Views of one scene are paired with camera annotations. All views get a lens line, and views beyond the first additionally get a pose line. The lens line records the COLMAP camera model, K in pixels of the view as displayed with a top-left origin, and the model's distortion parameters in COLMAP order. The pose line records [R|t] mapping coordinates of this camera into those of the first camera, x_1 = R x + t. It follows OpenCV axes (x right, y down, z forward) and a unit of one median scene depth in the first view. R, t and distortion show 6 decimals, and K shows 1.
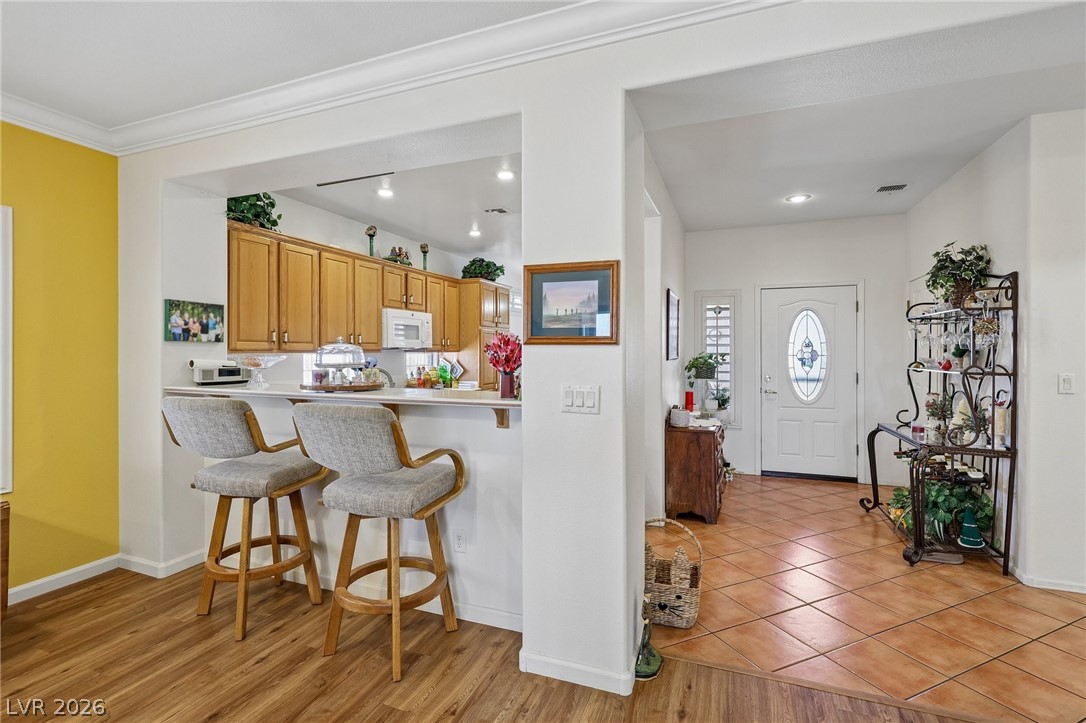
lens RADIAL K [[488.7, 0, 536.6], [0, 488.7, 353.7], [0, 0, 1]] dist [0.001558, 0.000186]
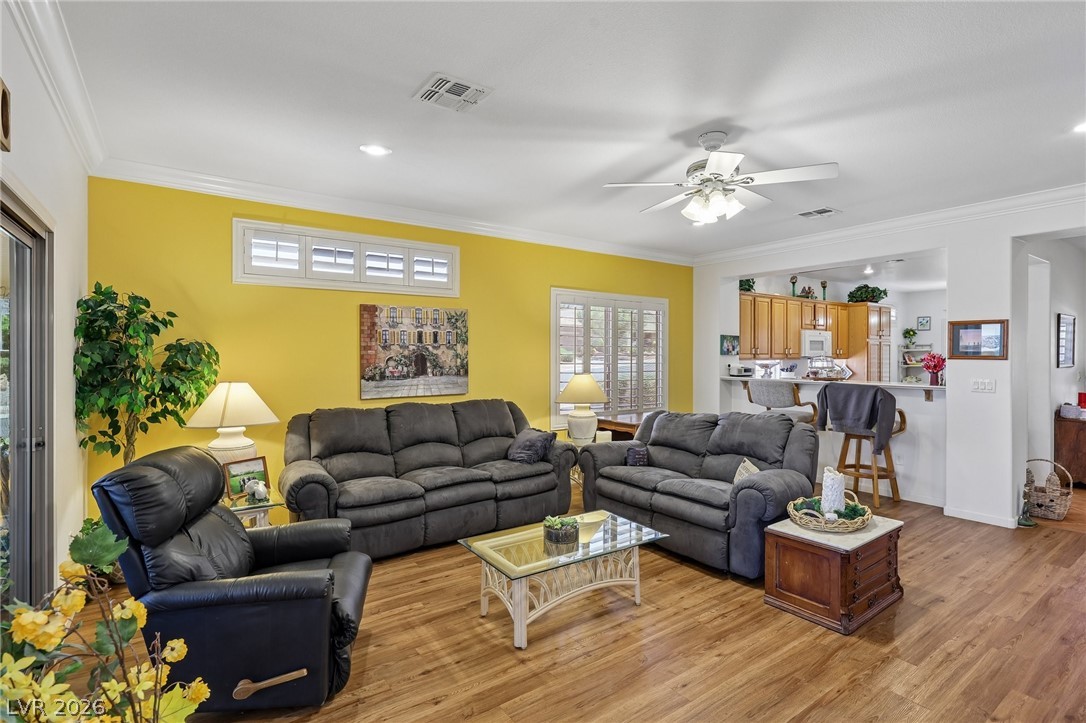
lens RADIAL K [[516.7, 0, 542.8], [0, 516.7, 356.1], [0, 0, 1]] dist [-0.001159, -0.000907]
pose [[0.839773, 0.002881, -0.542930, -0.109375], [-0.003552, 0.999994, -0.000188, -0.009746], [0.542926, 0.002086, 0.839778, -0.697288]]
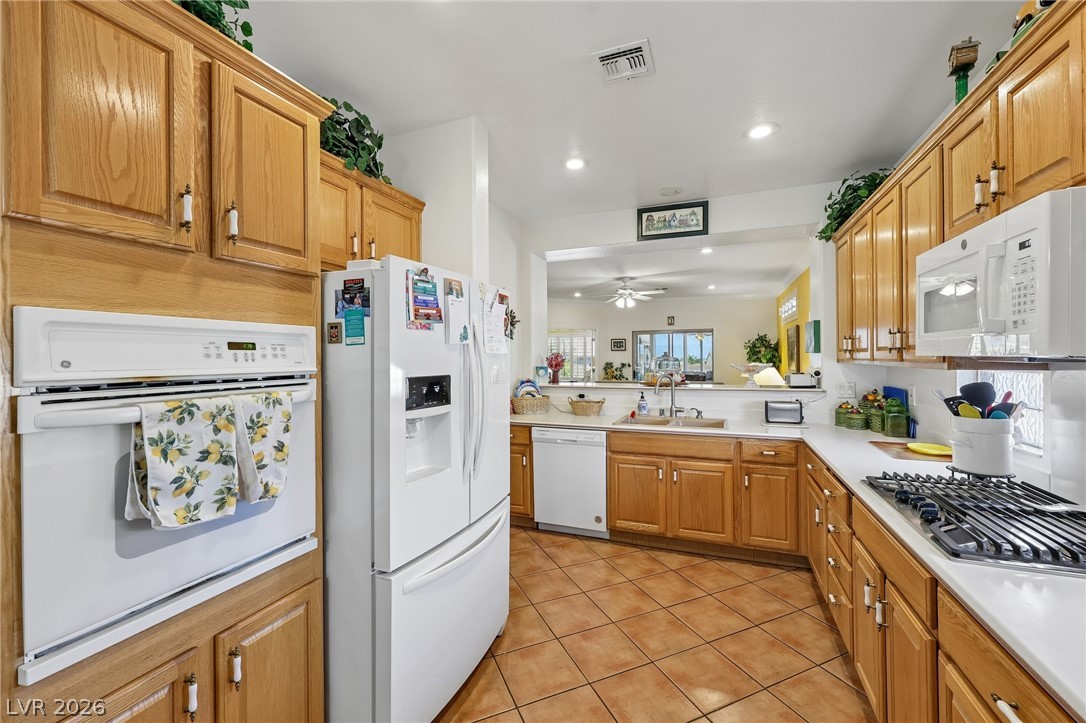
lens RADIAL K [[439.1, 0, 554.4], [0, 439.1, 354.2], [0, 0, 1]] dist [-0.002518, -0.000385]
pose [[-0.999723, 0.009348, -0.021581, -0.013785], [0.009346, 0.999956, 0.000173, -0.015579], [0.021582, -0.000029, -0.999767, 1.180995]]
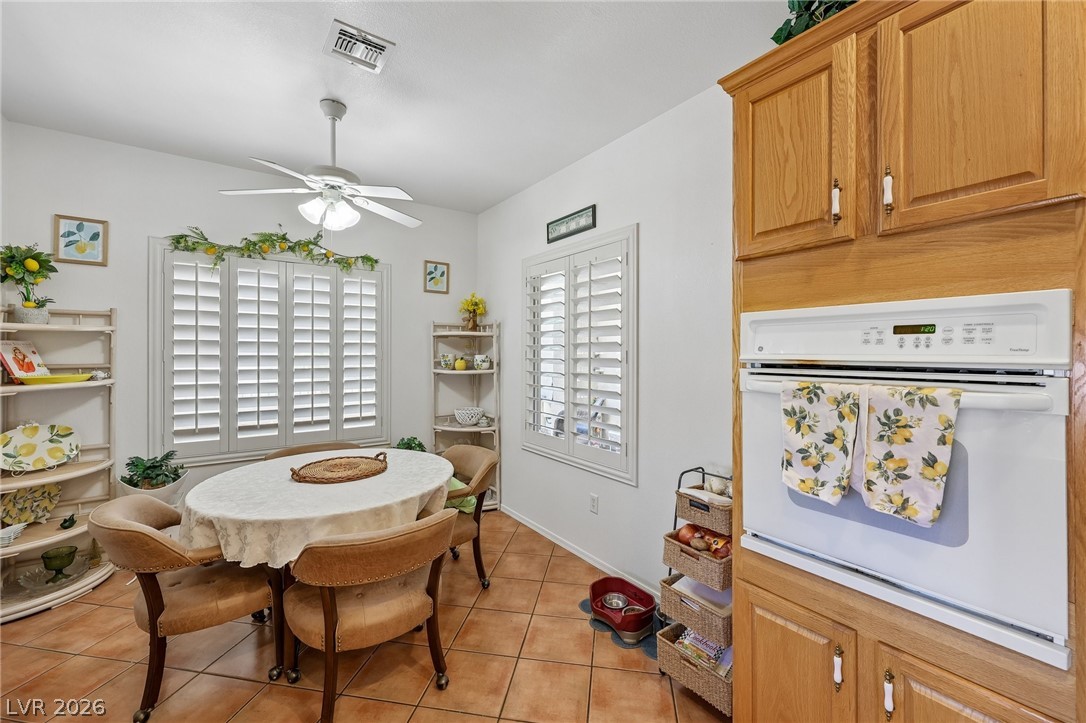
lens RADIAL K [[439.1, 0, 554.4], [0, 439.1, 354.2], [0, 0, 1]] dist [-0.002518, -0.000385]
pose [[0.535907, 0.002209, 0.844274, -0.089072], [-0.001043, 0.999998, -0.001954, -0.010743], [-0.844276, 0.000167, 0.535908, 1.006873]]
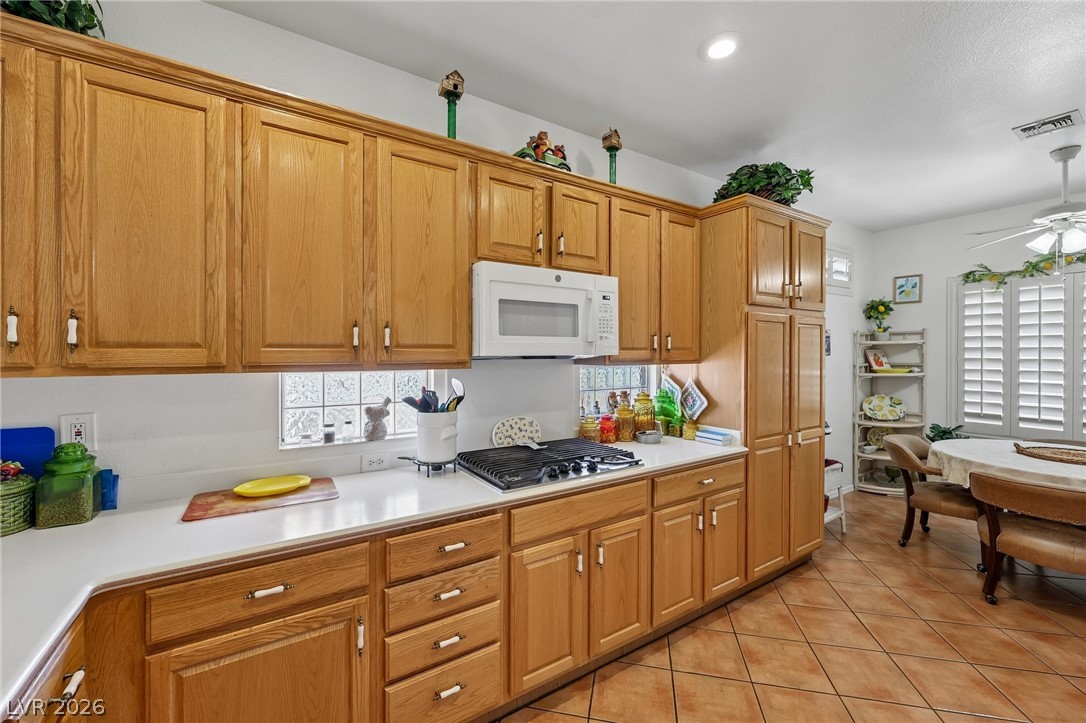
lens RADIAL K [[429.6, 0, 545.5], [0, 429.6, 352.6], [0, 0, 1]] dist [0.002113, 0.000321]
pose [[0.815779, 0.004102, -0.578349, -0.046258], [-0.006188, 0.999980, -0.001636, -0.014185], [0.578331, 0.004914, 0.815788, 0.667476]]
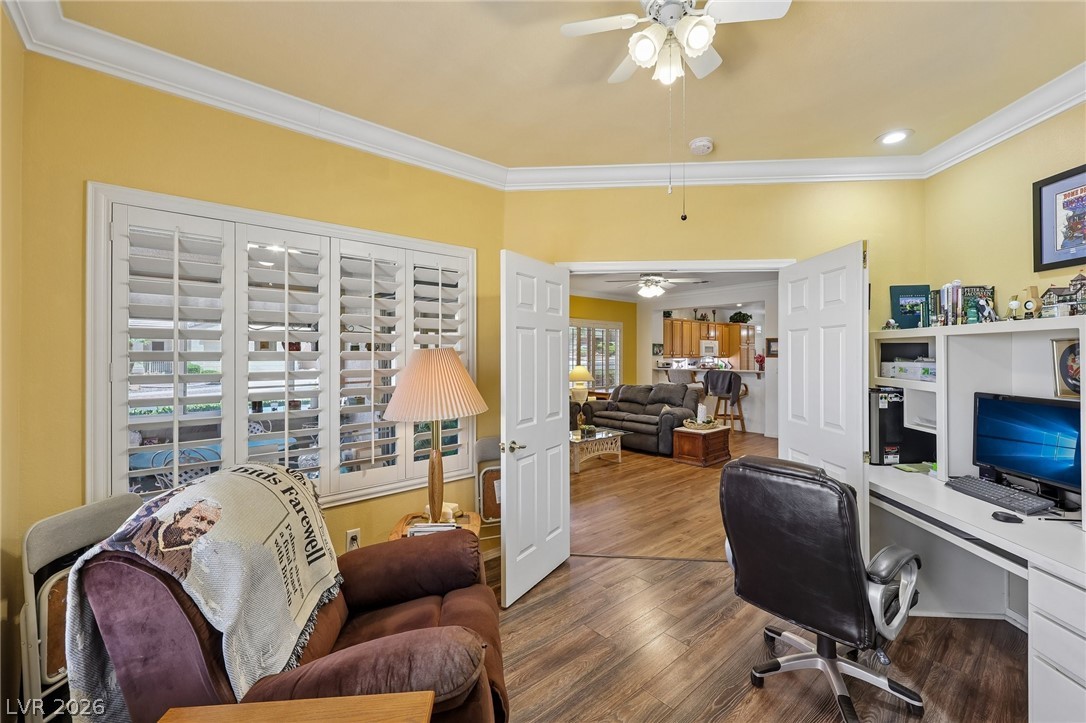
lens RADIAL K [[441.9, 0, 537.3], [0, 441.9, 355.2], [0, 0, 1]] dist [-0.000755, -0.000099]
pose [[0.881997, 0.001402, -0.471252, 0.012433], [-0.003061, 0.999992, -0.002756, -0.007741], [0.471244, 0.003873, 0.881994, -1.244889]]
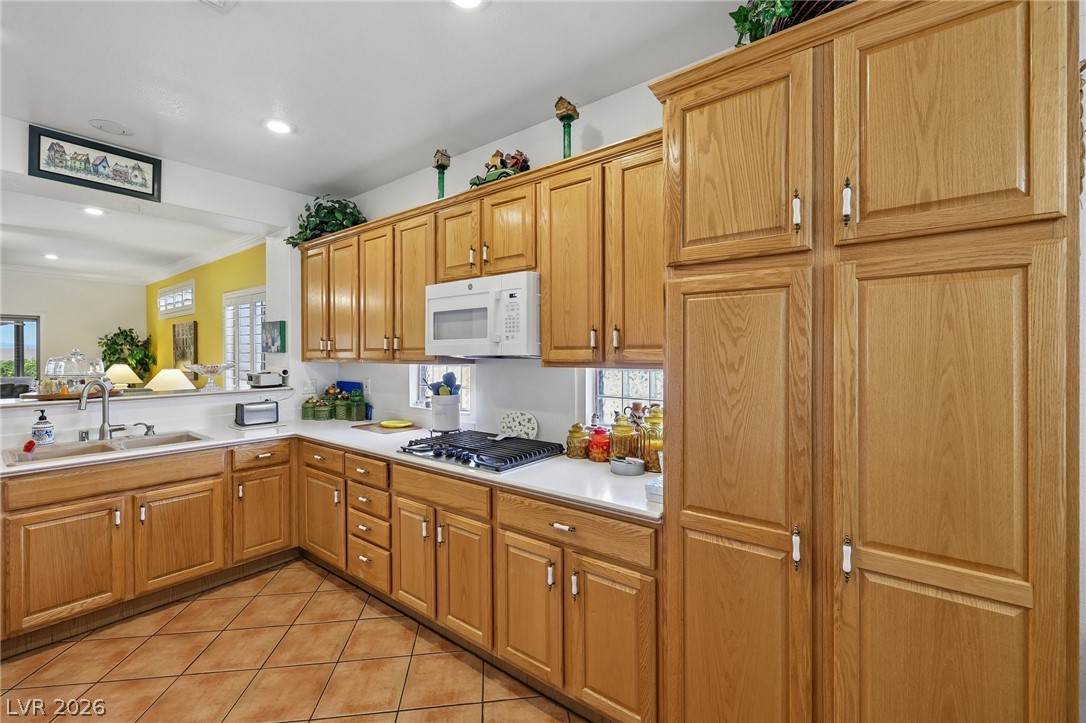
lens RADIAL K [[452.6, 0, 542.3], [0, 452.6, 351.5], [0, 0, 1]] dist [-0.002694, -0.000566]
pose [[-0.270689, -0.001932, -0.962665, 0.132844], [-0.002603, 0.999996, -0.001275, -0.015480], [0.962663, 0.002160, -0.270693, 1.114032]]
